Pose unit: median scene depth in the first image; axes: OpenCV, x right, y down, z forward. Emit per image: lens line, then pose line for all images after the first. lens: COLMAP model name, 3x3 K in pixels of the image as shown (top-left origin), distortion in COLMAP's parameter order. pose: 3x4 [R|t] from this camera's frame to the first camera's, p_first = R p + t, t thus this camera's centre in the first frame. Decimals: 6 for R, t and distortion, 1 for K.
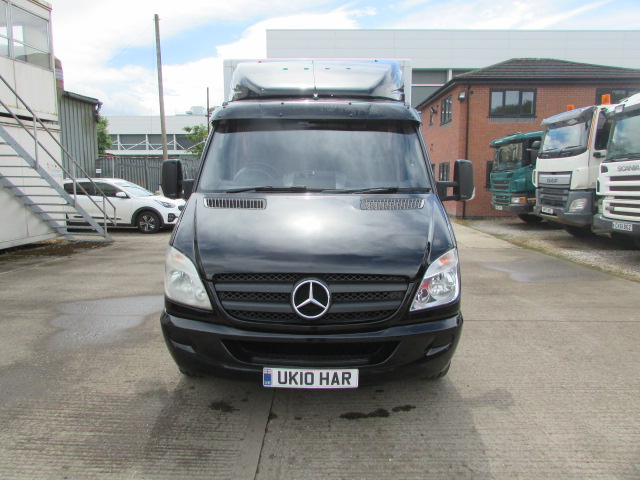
lens RADIAL K [[445.7, 0, 320.0], [0, 445.7, 240.0], [0, 0, 1]] dist [-0.024629, -0.002038]
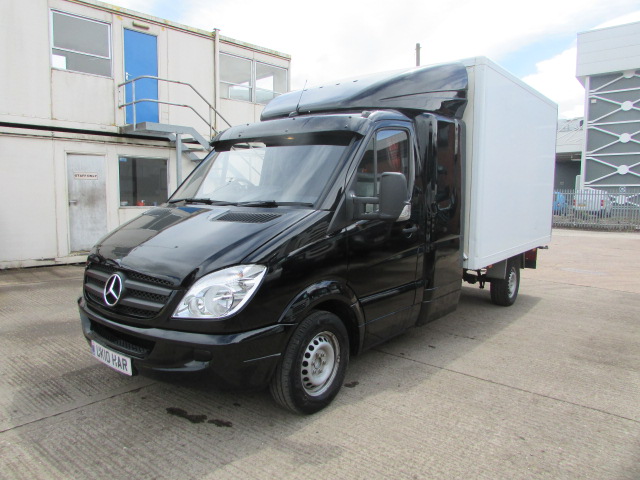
lens RADIAL K [[453.1, 0, 320.0], [0, 453.1, 240.0], [0, 0, 1]] dist [-0.017654, 0.002294]
pose [[0.773251, 0.065269, -0.630731, 1.040694], [-0.097536, 0.995094, -0.016601, -0.030607], [0.626553, 0.074355, 0.775824, 0.360695]]
